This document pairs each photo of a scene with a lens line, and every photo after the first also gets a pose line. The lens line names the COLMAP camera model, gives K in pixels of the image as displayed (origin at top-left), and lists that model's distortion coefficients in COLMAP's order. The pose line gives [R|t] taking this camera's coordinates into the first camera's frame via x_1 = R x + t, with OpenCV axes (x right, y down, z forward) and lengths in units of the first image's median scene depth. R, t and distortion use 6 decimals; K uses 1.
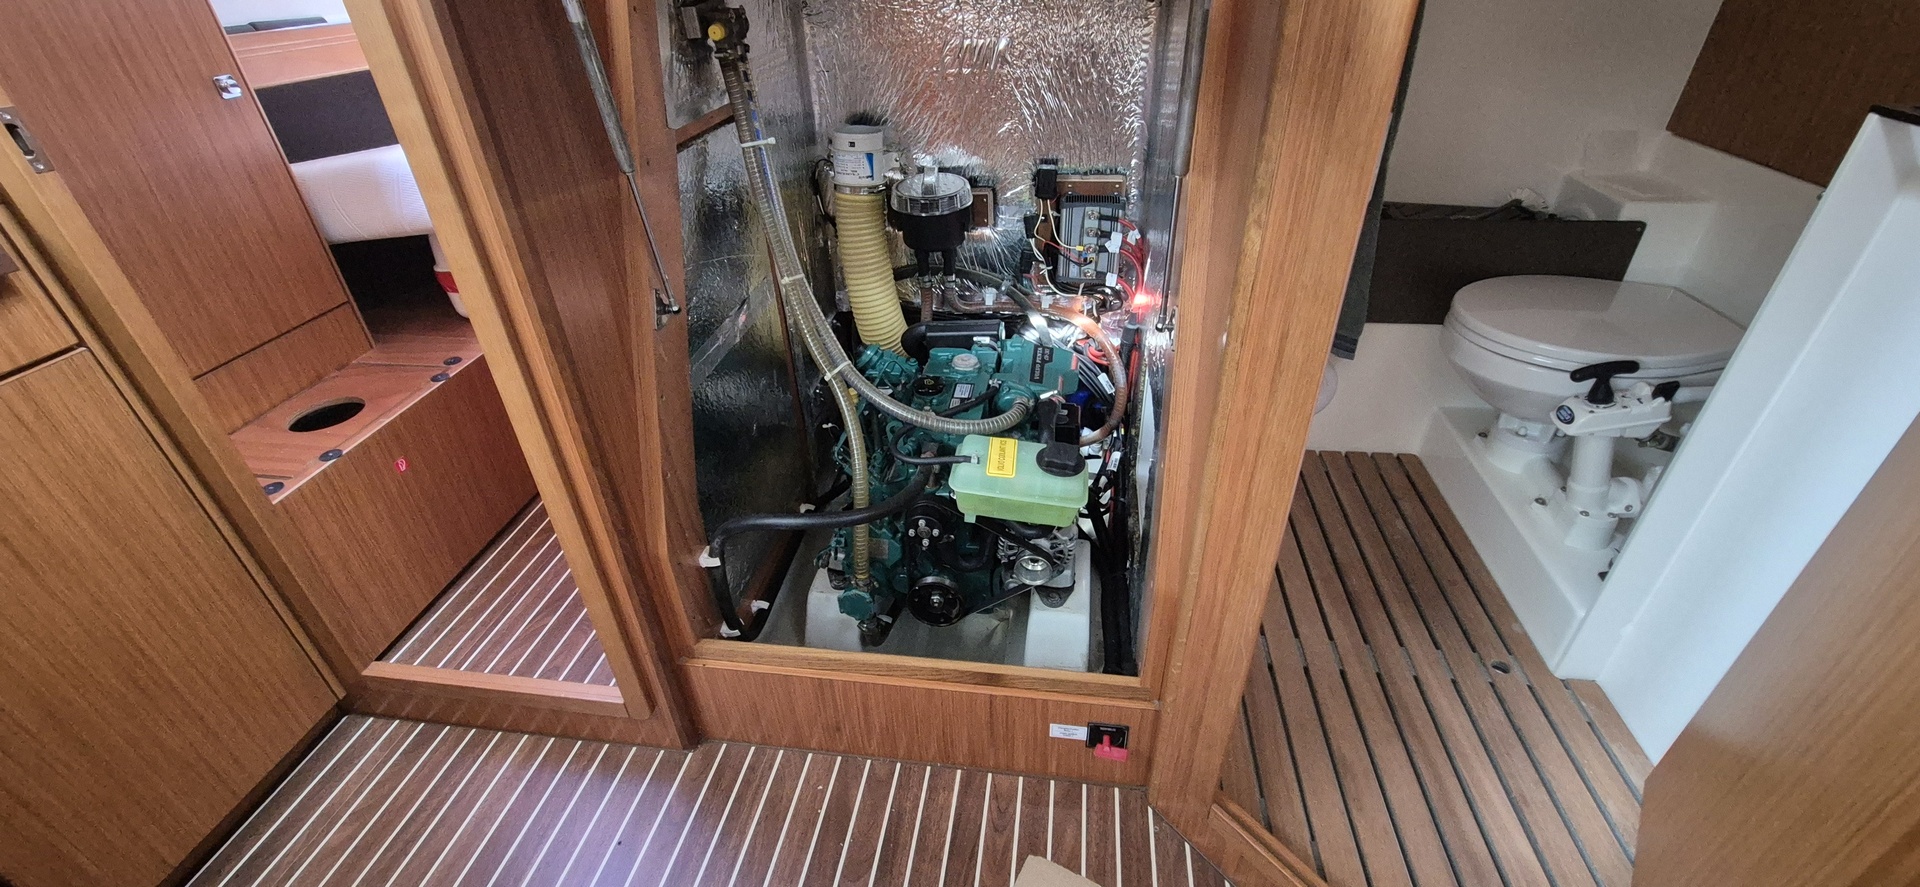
lens RADIAL K [[784.7, 0, 956.8], [0, 784.7, 439.9], [0, 0, 1]] dist [0.002444, -0.000919]
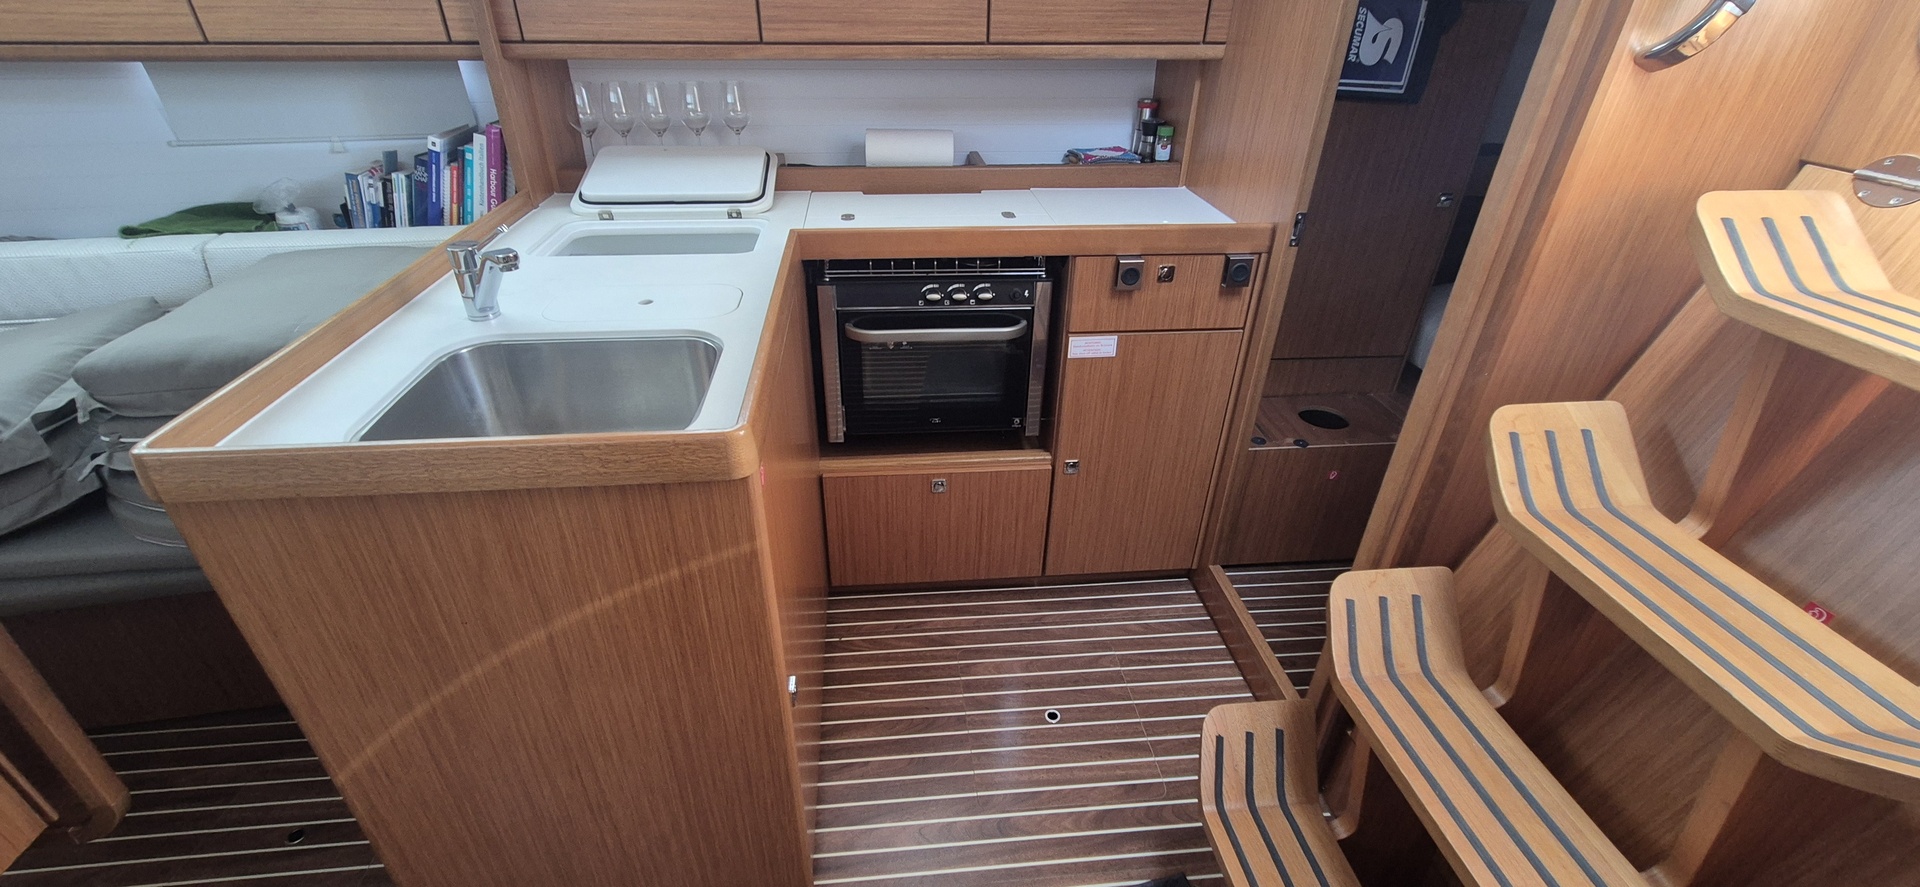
lens RADIAL K [[784.7, 0, 944.9], [0, 784.7, 442.2], [0, 0, 1]] dist [0.002444, -0.000919]
pose [[0.234919, 0.529350, -0.815231, 0.220918], [-0.549799, 0.764008, 0.337658, -0.110225], [0.801582, 0.368891, 0.470516, -0.199238]]
